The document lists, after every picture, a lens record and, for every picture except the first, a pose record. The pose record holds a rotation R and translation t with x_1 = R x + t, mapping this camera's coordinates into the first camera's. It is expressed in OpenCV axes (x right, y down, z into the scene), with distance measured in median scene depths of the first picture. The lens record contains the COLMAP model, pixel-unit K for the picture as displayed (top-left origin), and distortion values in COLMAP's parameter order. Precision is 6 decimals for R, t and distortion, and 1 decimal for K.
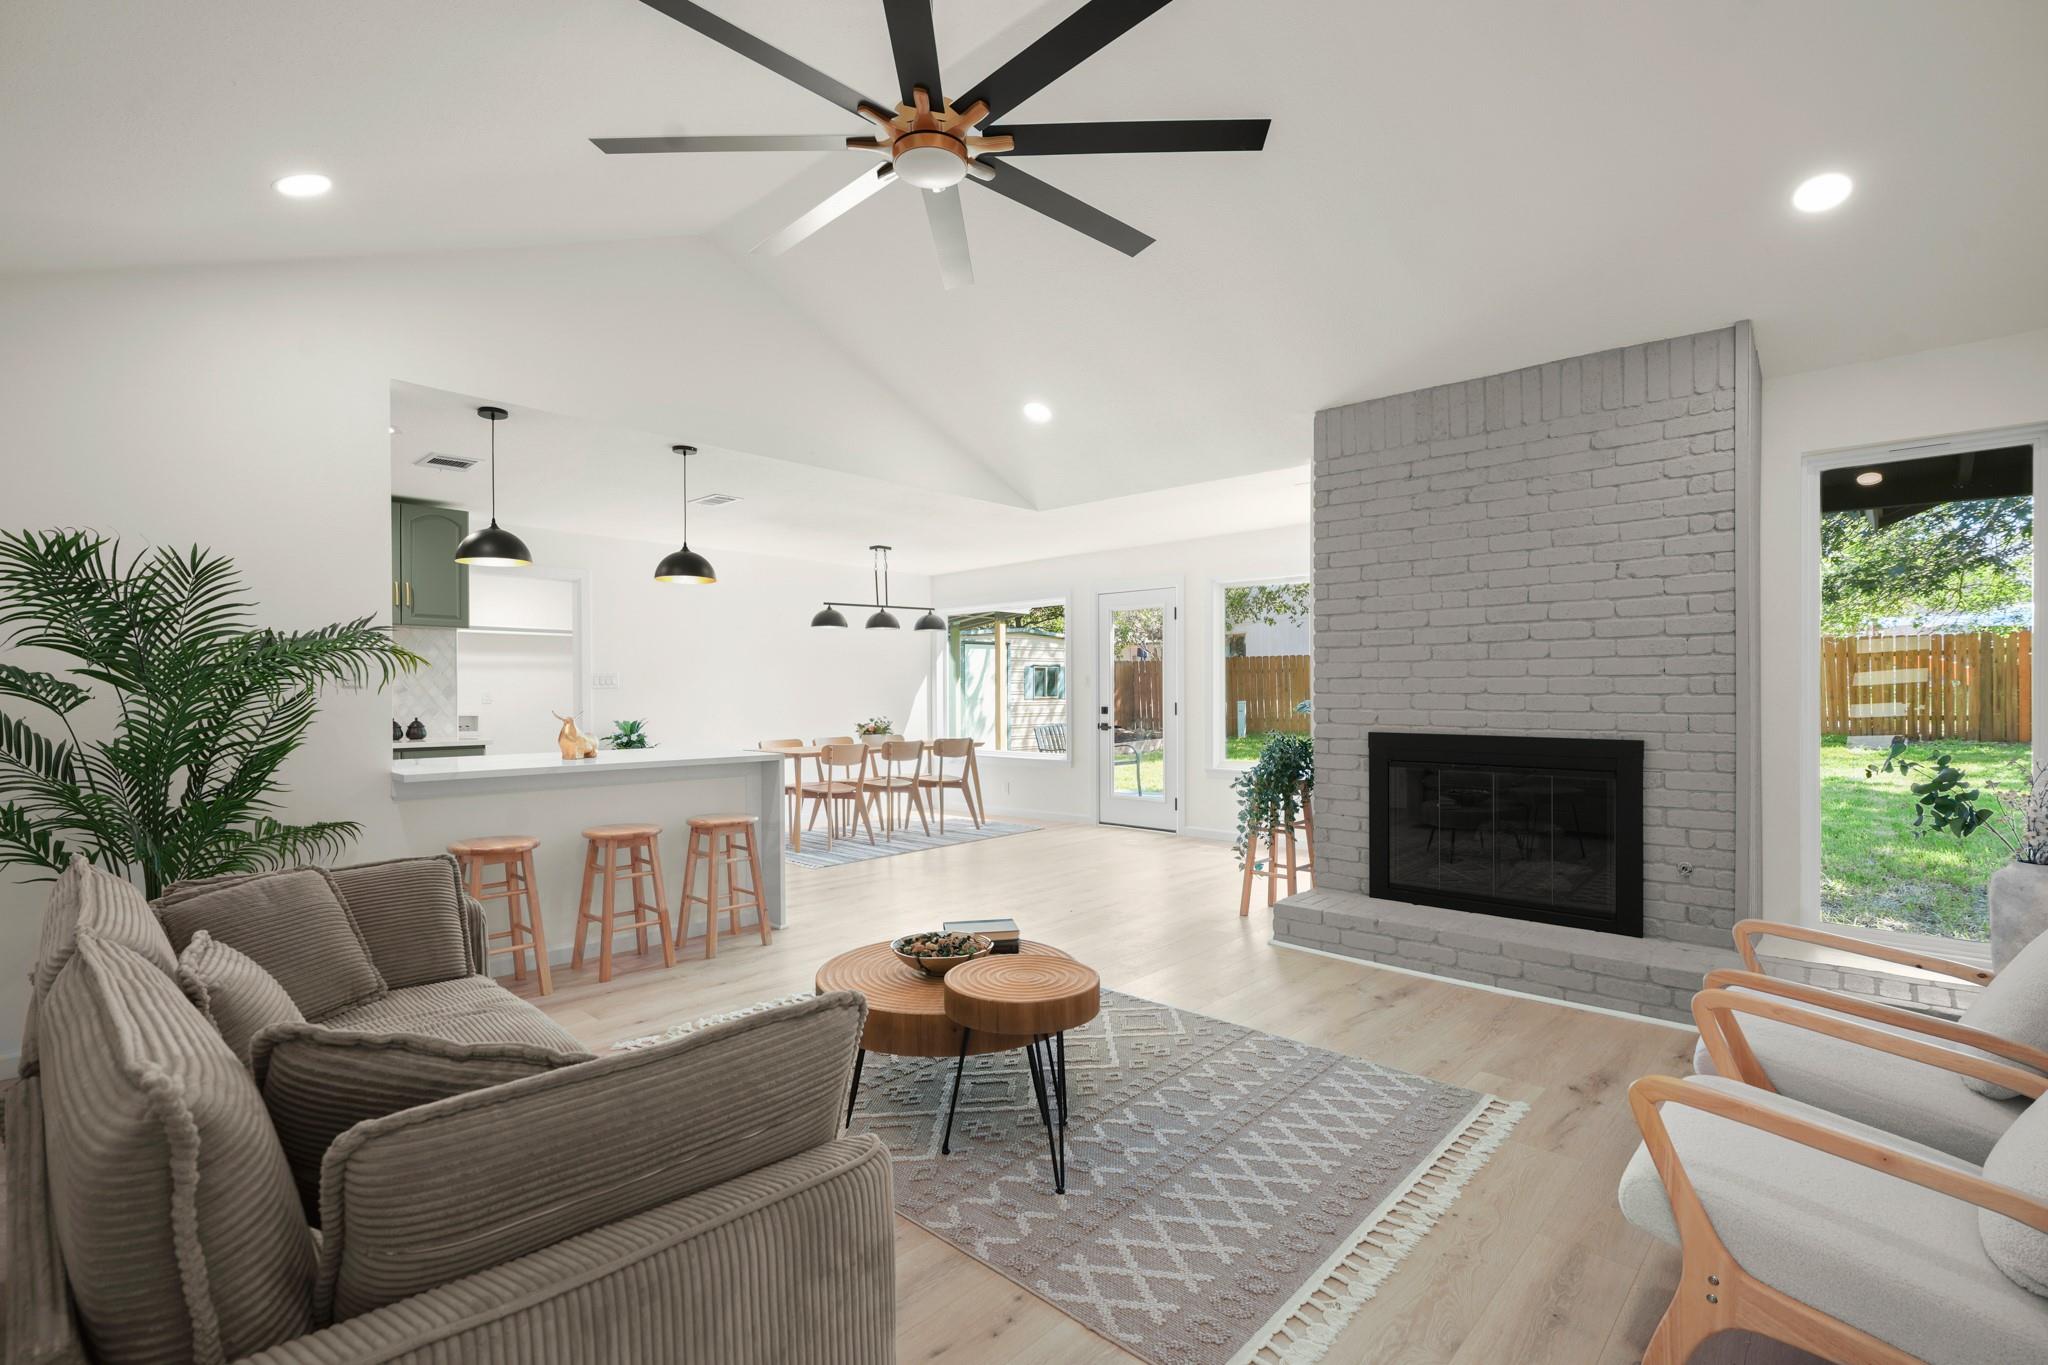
lens RADIAL K [[930.6, 0, 1027.9], [0, 930.6, 684.3], [0, 0, 1]] dist [-0.009475, 0.001602]
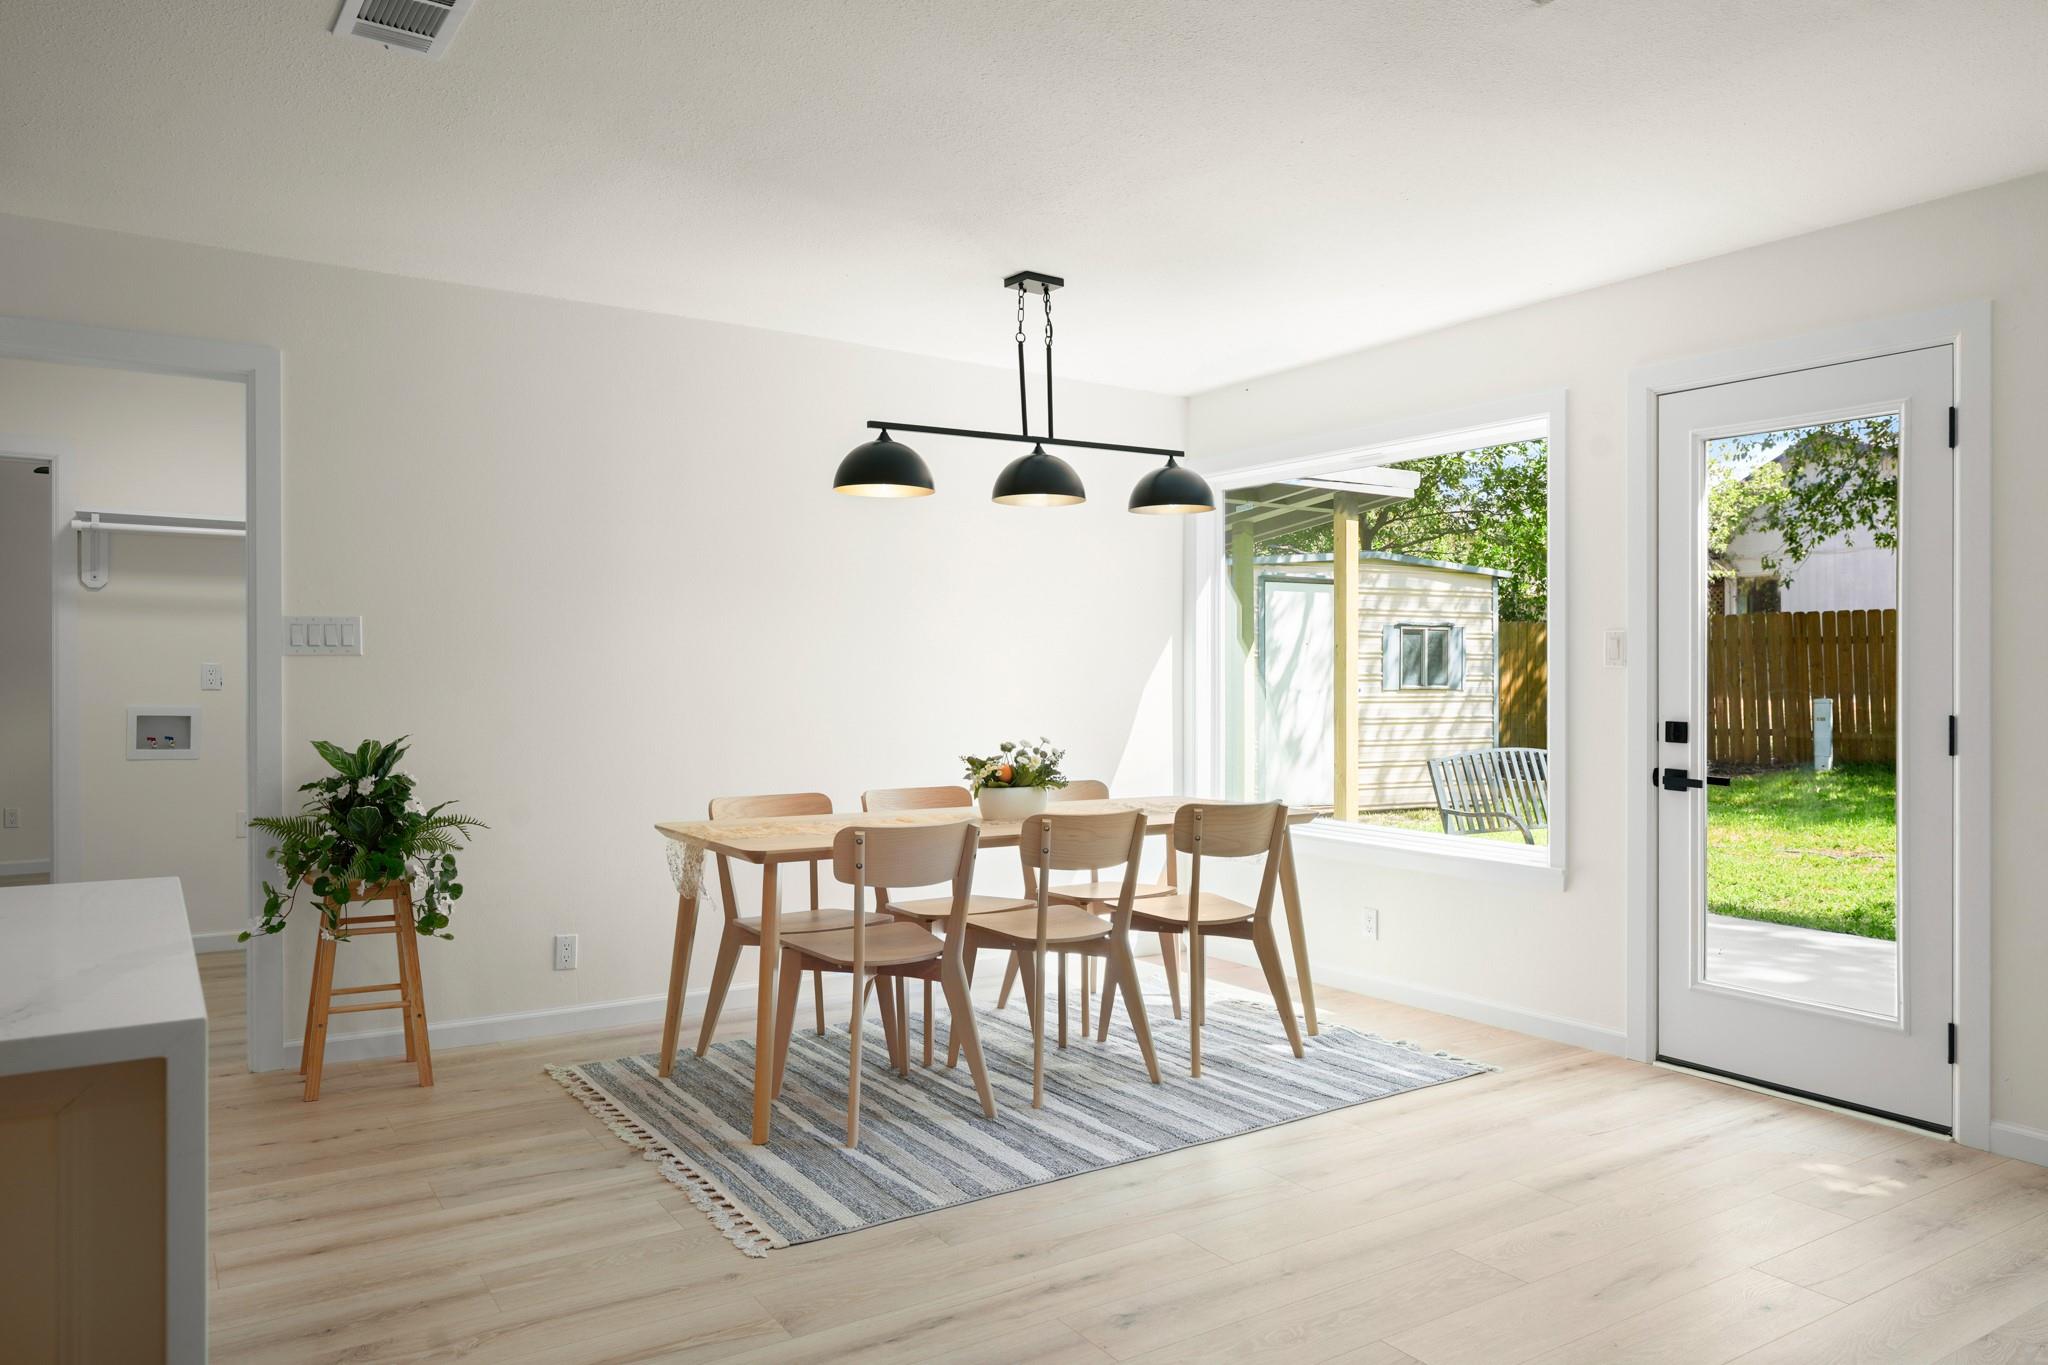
lens RADIAL K [[1372.5, 0, 1023.6], [0, 1372.5, 687.1], [0, 0, 1]] dist [-0.002192, 0.001564]
pose [[0.971280, 0.011008, -0.237687, -0.053993], [-0.007246, 0.999834, 0.016693, 0.008424], [0.237831, -0.014491, 0.971198, 0.774743]]
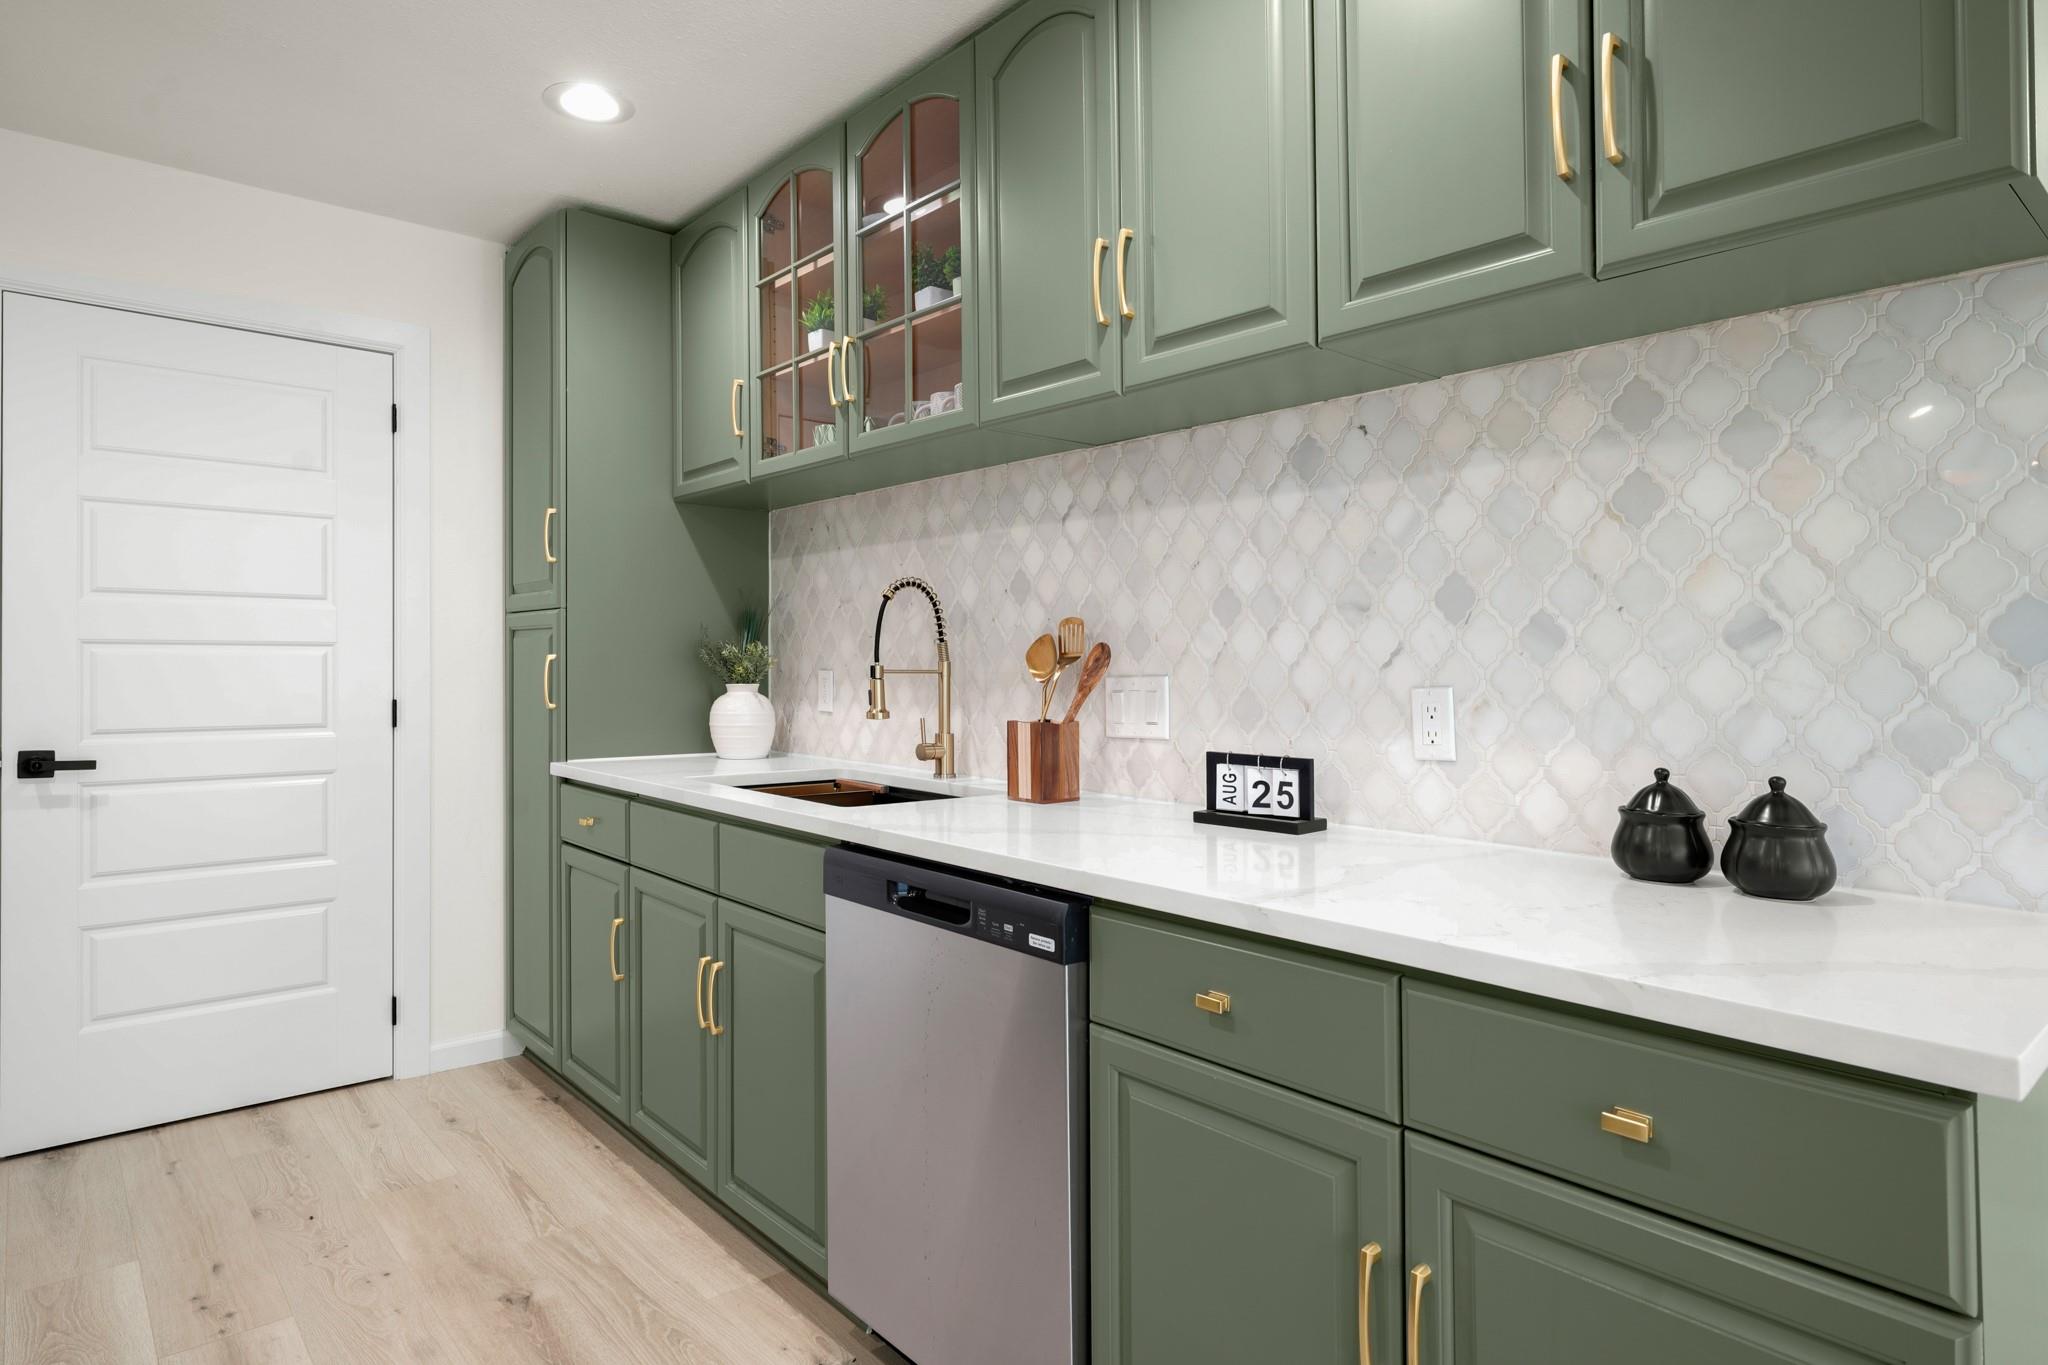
lens RADIAL K [[1261.2, 0, 908.1], [0, 1261.2, 570.6], [0, 0, 1]] dist [0.025631, -0.007028]
pose [[-0.184825, -0.068769, -0.980362, -0.466963], [0.003529, 0.997496, -0.070637, 0.015461], [0.982765, -0.016515, -0.184120, 1.089598]]
